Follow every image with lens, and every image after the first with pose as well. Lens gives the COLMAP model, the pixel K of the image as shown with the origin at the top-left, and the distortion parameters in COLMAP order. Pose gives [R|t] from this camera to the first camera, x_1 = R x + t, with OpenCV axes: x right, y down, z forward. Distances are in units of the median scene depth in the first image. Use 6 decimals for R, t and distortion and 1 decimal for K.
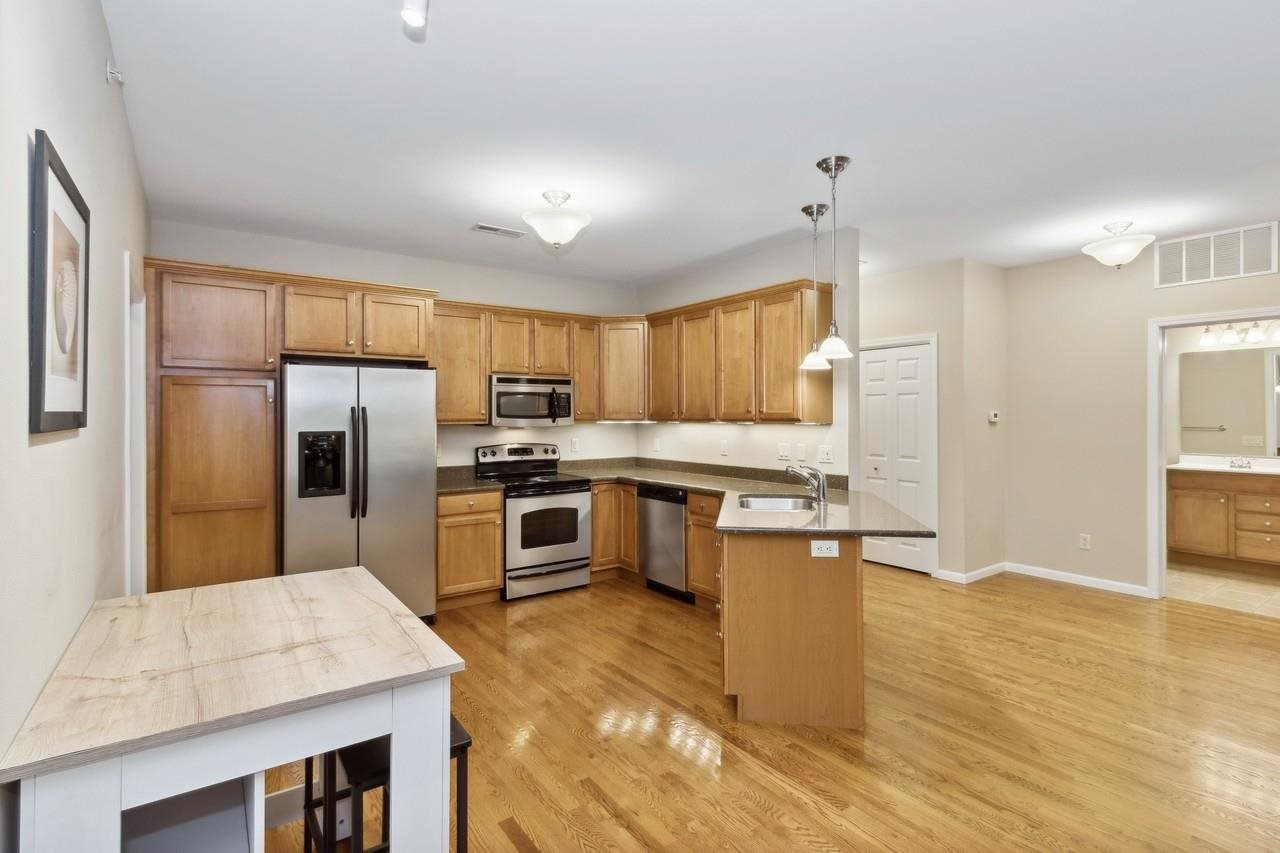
lens RADIAL K [[594.5, 0, 642.4], [0, 594.5, 417.7], [0, 0, 1]] dist [-0.003584, -0.000339]
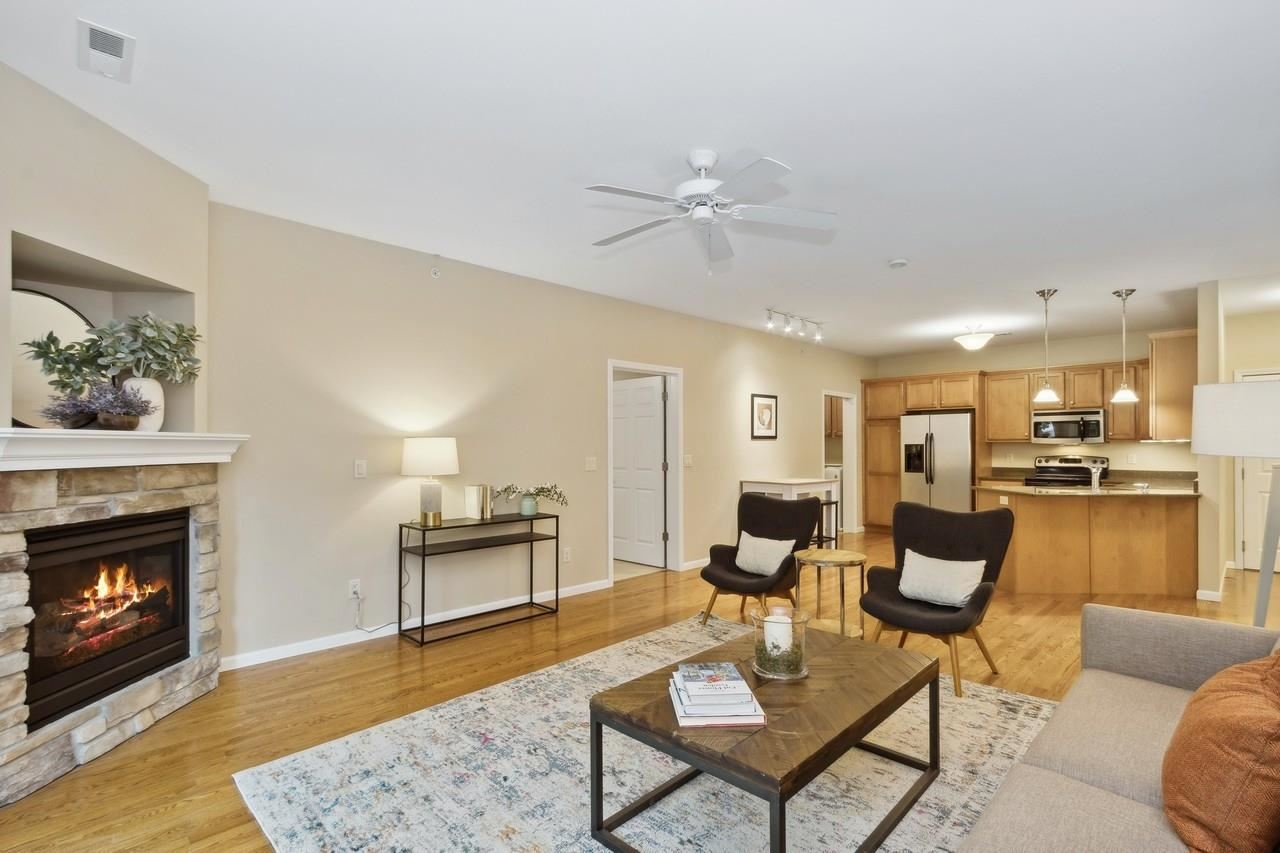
lens RADIAL K [[594.5, 0, 643.7], [0, 594.5, 435.7], [0, 0, 1]] dist [-0.003584, -0.000339]
pose [[0.144090, -0.012724, -0.989483, 1.424563], [-0.002010, 0.999912, -0.013150, 0.020646], [0.989563, 0.003884, 0.144052, -0.328601]]
